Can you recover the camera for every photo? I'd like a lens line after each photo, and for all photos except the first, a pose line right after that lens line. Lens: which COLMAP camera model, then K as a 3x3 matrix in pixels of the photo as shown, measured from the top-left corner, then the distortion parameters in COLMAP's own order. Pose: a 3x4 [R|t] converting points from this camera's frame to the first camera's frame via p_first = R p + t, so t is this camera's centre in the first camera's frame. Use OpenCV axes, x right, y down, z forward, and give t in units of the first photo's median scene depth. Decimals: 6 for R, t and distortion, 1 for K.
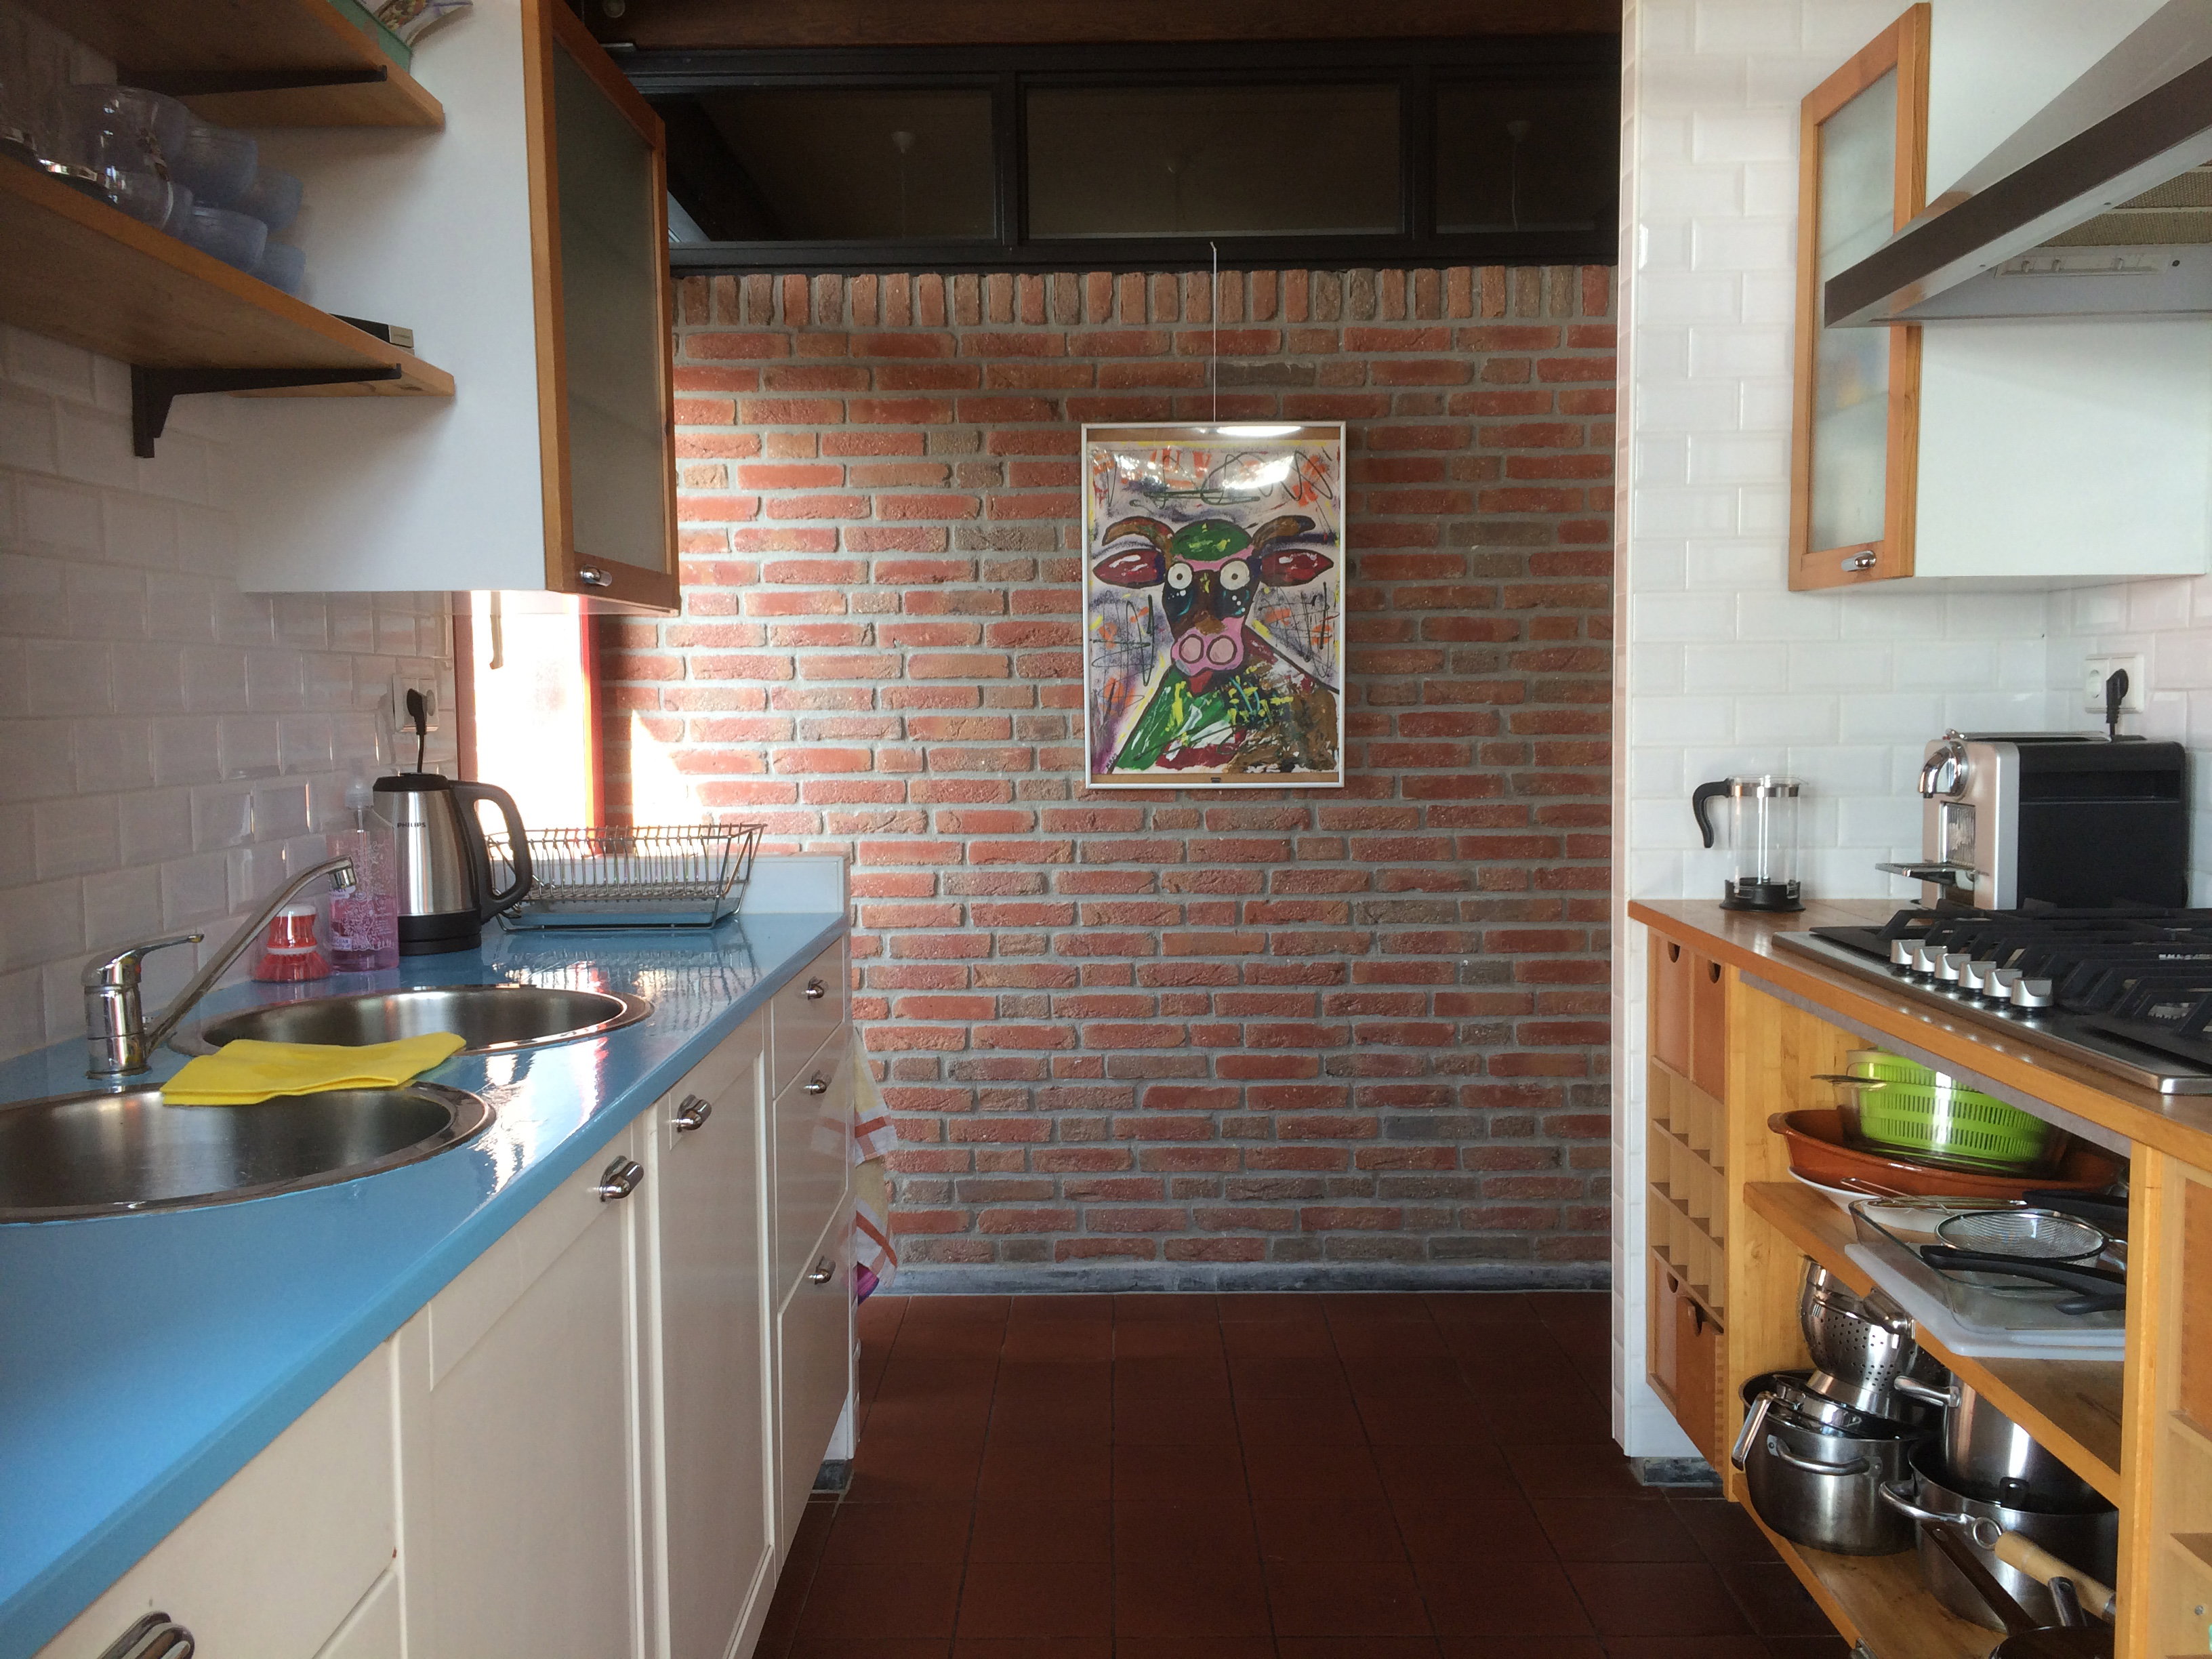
lens RADIAL K [[1894.7, 0, 1092.7], [0, 1894.7, 816.8], [0, 0, 1]] dist [0.079240, -0.104950]
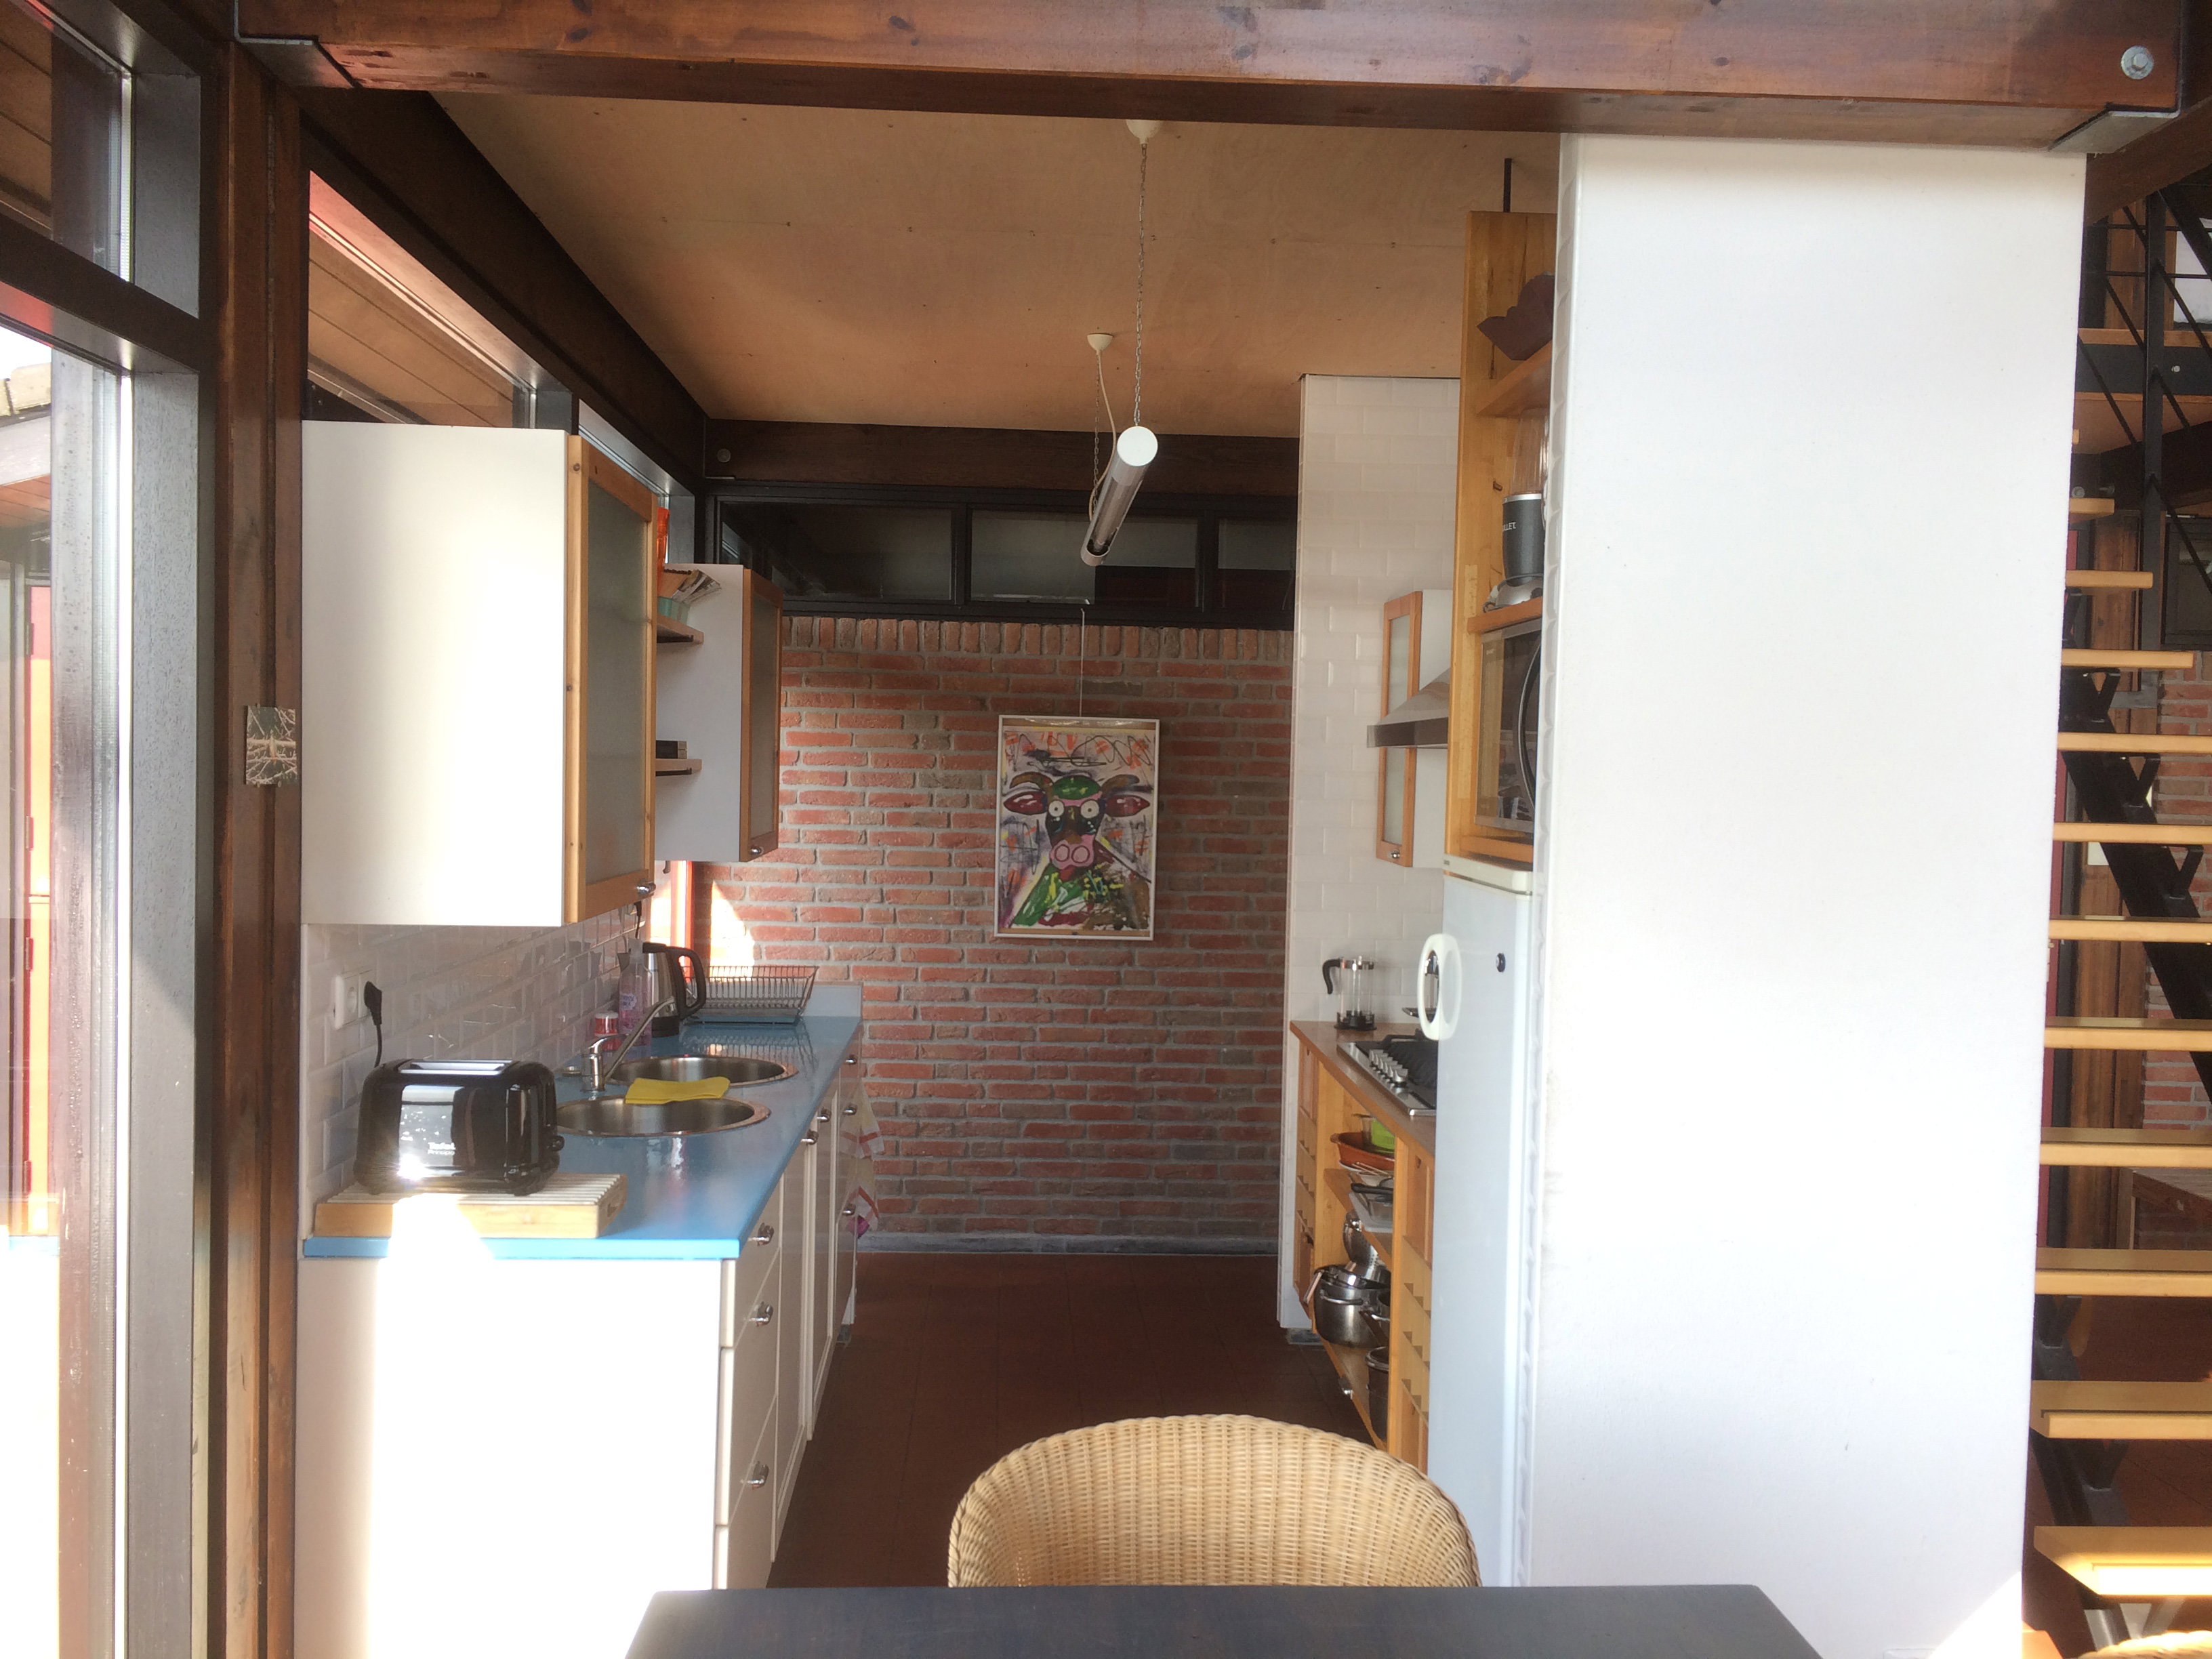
lens RADIAL K [[1894.7, 0, 1092.7], [0, 1894.7, 816.8], [0, 0, 1]] dist [0.079240, -0.104950]
pose [[0.997851, 0.032878, 0.056680, -0.014886], [-0.030908, 0.998899, -0.035281, -0.062426], [-0.057777, 0.033453, 0.997769, -0.622190]]
